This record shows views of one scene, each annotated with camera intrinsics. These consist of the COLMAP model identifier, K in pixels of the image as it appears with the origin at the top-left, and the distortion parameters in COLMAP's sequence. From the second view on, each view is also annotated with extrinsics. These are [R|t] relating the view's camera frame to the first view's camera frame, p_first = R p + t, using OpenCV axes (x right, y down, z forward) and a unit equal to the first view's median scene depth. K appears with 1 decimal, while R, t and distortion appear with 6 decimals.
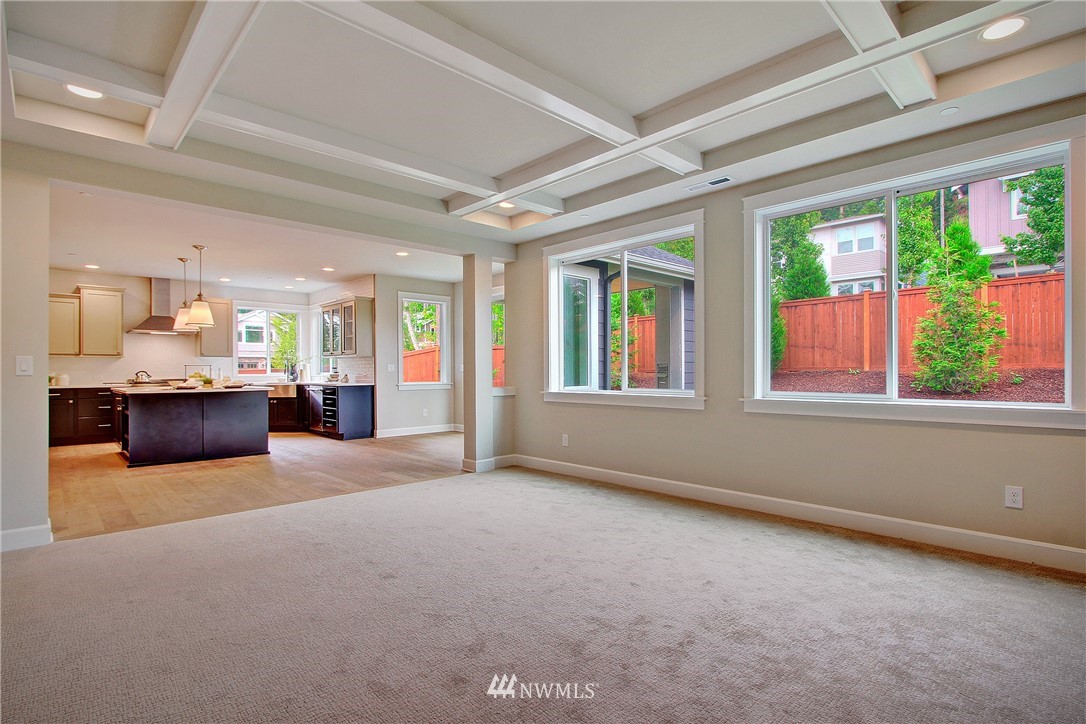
lens RADIAL K [[524.3, 0, 541.8], [0, 524.3, 365.4], [0, 0, 1]] dist [-0.015889, 0.000538]
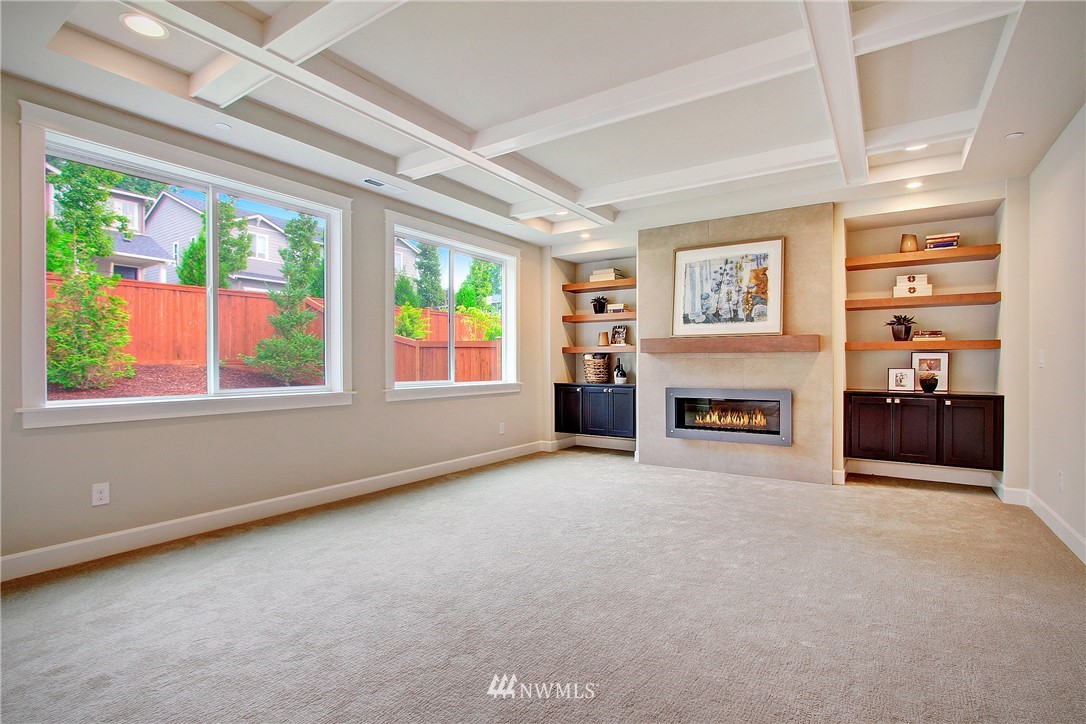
lens RADIAL K [[524.3, 0, 539.8], [0, 524.3, 363.0], [0, 0, 1]] dist [-0.015889, 0.000538]
pose [[-0.207119, 0.004378, 0.978306, -0.768022], [-0.005075, 0.999972, -0.005550, 0.011769], [-0.978303, -0.006115, -0.207091, 0.907510]]
